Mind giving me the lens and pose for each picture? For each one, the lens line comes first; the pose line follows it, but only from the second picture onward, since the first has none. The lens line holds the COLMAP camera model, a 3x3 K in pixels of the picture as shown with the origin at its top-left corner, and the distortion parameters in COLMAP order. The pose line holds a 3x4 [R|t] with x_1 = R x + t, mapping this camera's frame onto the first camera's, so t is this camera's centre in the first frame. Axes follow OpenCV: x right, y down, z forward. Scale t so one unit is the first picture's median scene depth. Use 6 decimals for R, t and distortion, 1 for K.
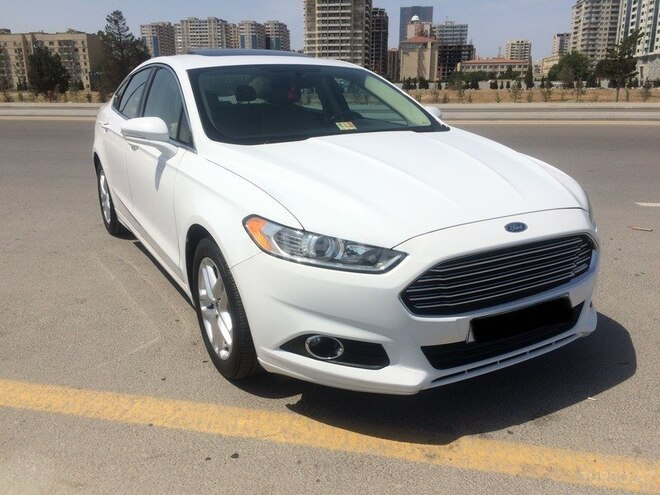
lens RADIAL K [[564.5, 0, 326.7], [0, 564.5, 248.6], [0, 0, 1]] dist [0.090471, -0.129822]
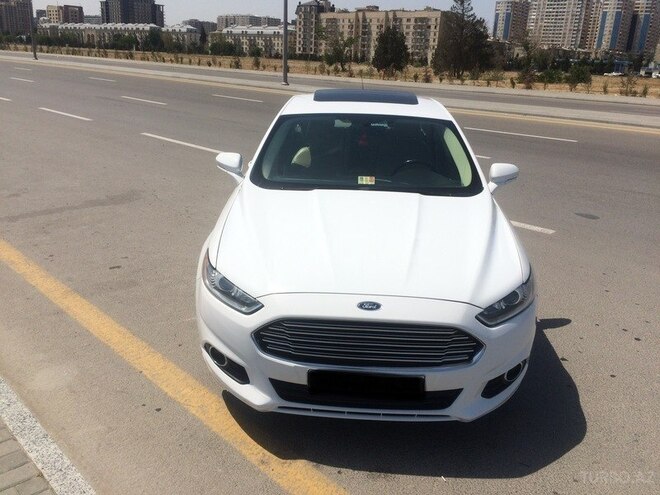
lens RADIAL K [[564.5, 0, 326.7], [0, 564.5, 249.5], [0, 0, 1]] dist [0.090471, -0.129822]
pose [[0.845902, 0.208439, -0.490921, 0.537847], [-0.189782, 0.977859, 0.088175, -0.158445], [0.498430, 0.018581, 0.866731, -0.034053]]
